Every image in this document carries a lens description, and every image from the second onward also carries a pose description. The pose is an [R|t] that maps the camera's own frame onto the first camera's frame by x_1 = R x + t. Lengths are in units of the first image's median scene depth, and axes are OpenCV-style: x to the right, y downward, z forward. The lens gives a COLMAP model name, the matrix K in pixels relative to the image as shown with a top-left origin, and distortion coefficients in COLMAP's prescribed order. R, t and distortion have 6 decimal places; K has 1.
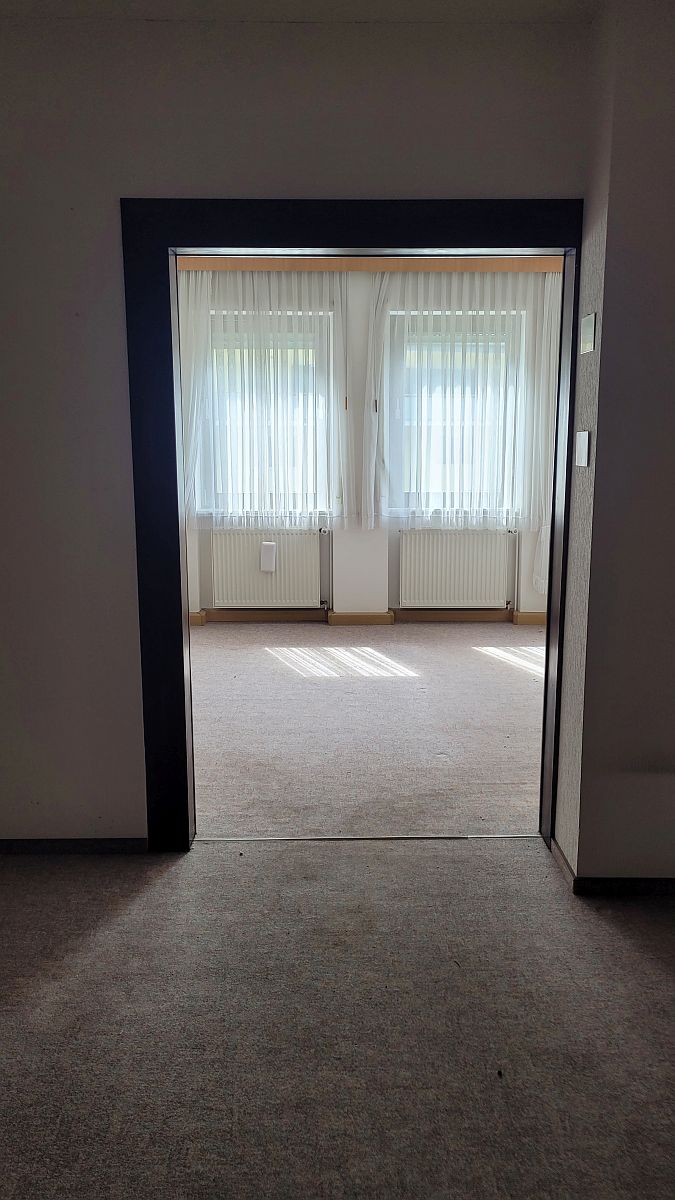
lens RADIAL K [[869.5, 0, 338.0], [0, 869.5, 641.9], [0, 0, 1]] dist [0.027786, -0.005629]
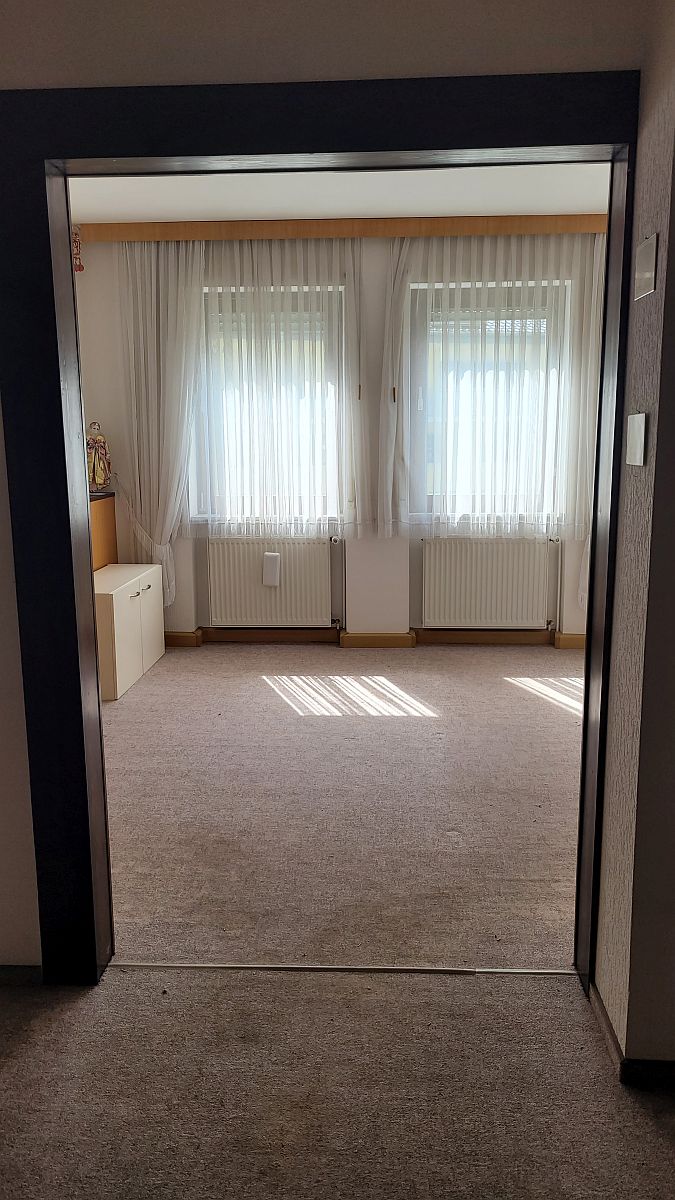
lens RADIAL K [[869.5, 0, 338.0], [0, 869.5, 641.9], [0, 0, 1]] dist [0.027786, -0.005629]
pose [[0.998338, 0.005266, -0.057388, 0.040183], [-0.005133, 0.999984, 0.002479, -0.029379], [0.057400, -0.002180, 0.998349, 0.140204]]
